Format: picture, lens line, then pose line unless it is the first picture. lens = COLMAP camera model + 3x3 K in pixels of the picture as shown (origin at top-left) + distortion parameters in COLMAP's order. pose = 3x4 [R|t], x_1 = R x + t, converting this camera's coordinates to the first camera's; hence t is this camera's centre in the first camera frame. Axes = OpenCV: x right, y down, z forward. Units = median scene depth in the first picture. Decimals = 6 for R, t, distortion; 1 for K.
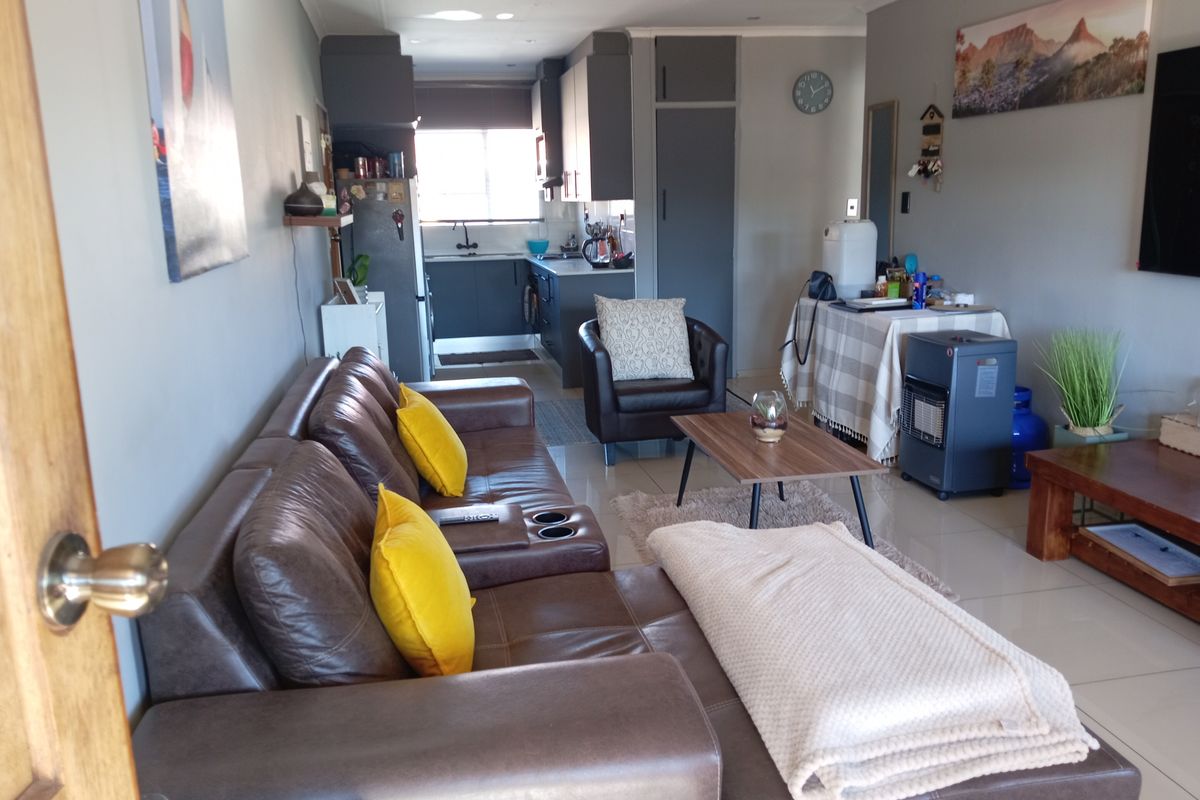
lens RADIAL K [[943.0, 0, 600.0], [0, 943.0, 400.0], [0, 0, 1]] dist [0.135677, -0.306151]
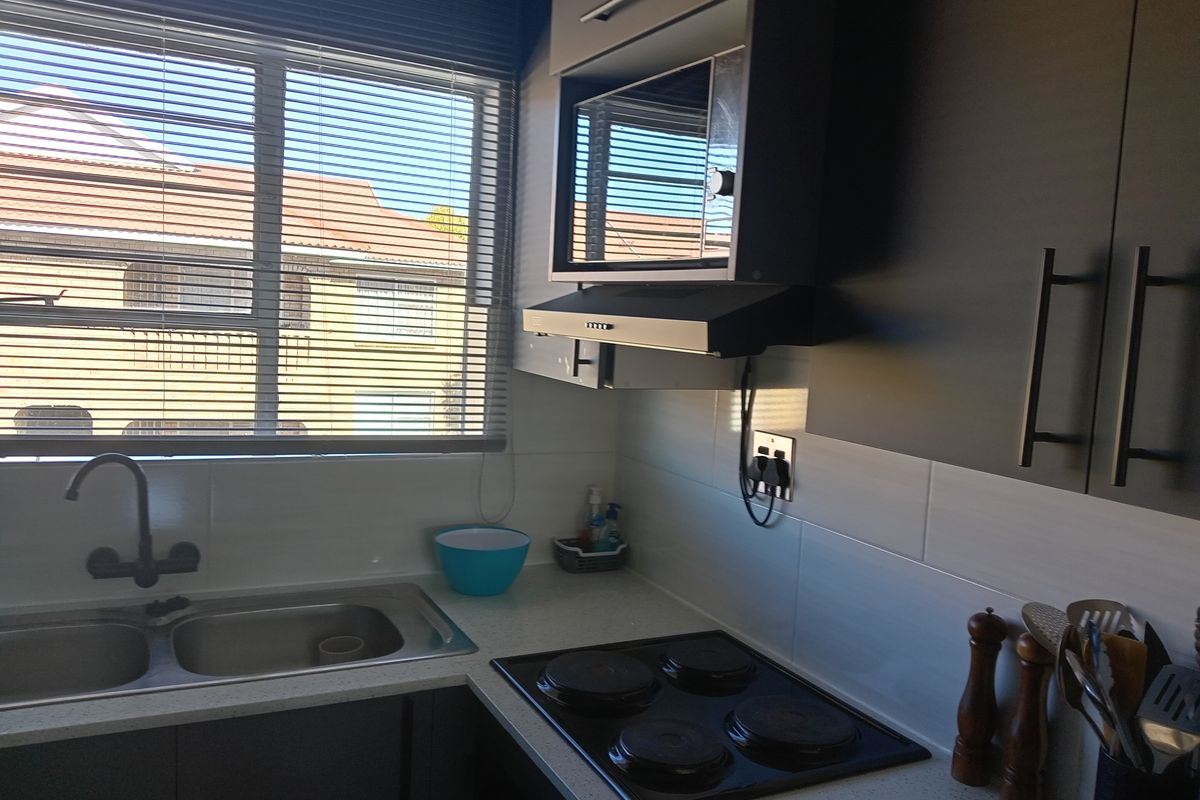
lens RADIAL K [[943.0, 0, 600.0], [0, 943.0, 400.0], [0, 0, 1]] dist [0.135677, -0.306151]
pose [[0.963396, 0.060310, 0.261209, -0.137182], [-0.025228, 0.990438, -0.135636, -0.232784], [-0.266891, 0.124081, 0.955705, 1.046349]]
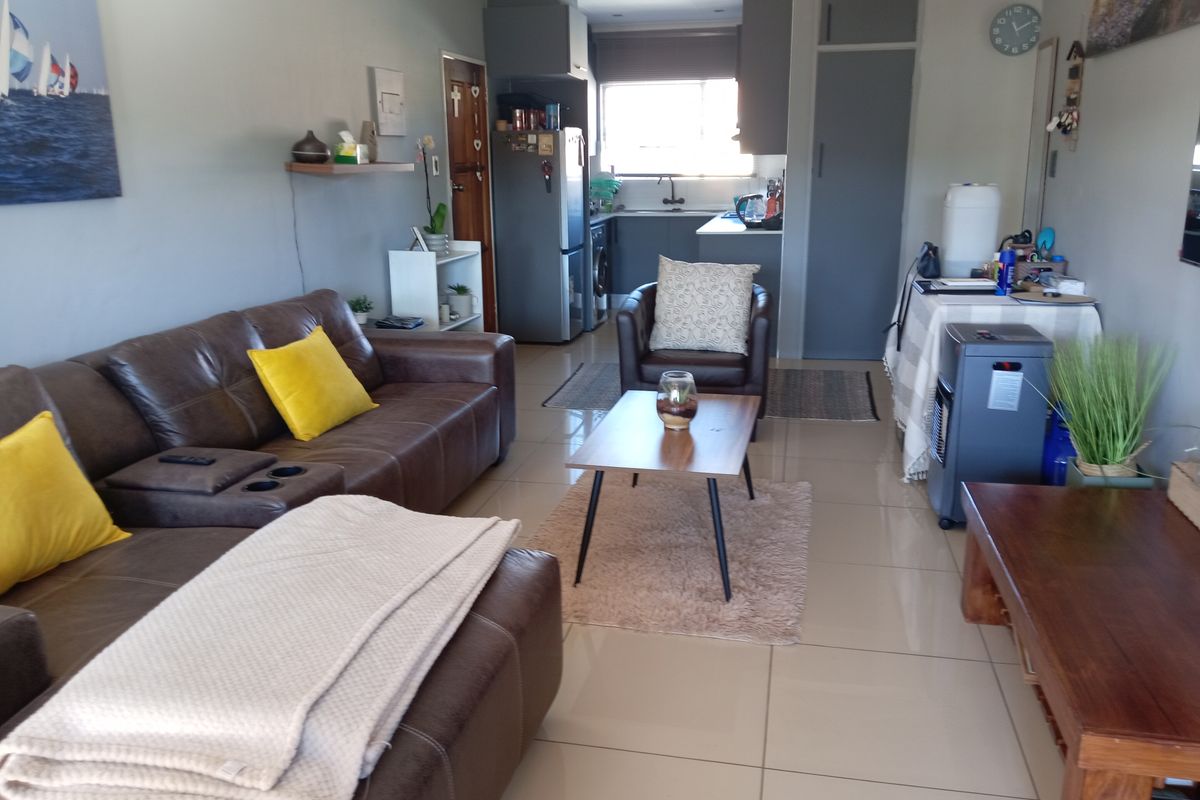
lens RADIAL K [[949.5, 0, 600.0], [0, 949.5, 400.0], [0, 0, 1]] dist [0.068996, -0.124086]
pose [[0.918056, 0.115285, -0.379318, 0.252205], [-0.098780, 0.993128, 0.062763, -0.018054], [0.383947, -0.020151, 0.923135, 0.084903]]
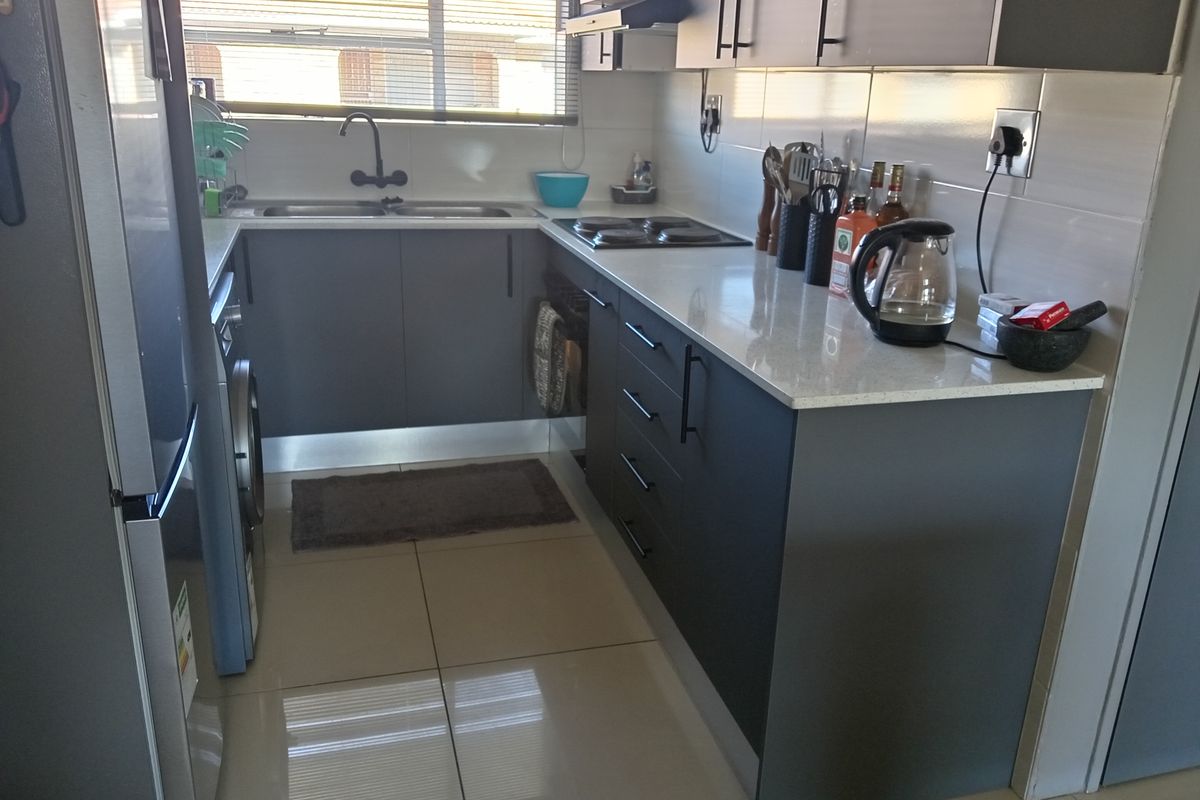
lens RADIAL K [[943.0, 0, 600.0], [0, 943.0, 400.0], [0, 0, 1]] dist [0.135677, -0.306151]
pose [[0.995508, 0.031860, 0.089155, -0.112007], [-0.041060, 0.993799, 0.103328, -0.158614], [-0.085310, -0.106525, 0.990644, 0.814744]]
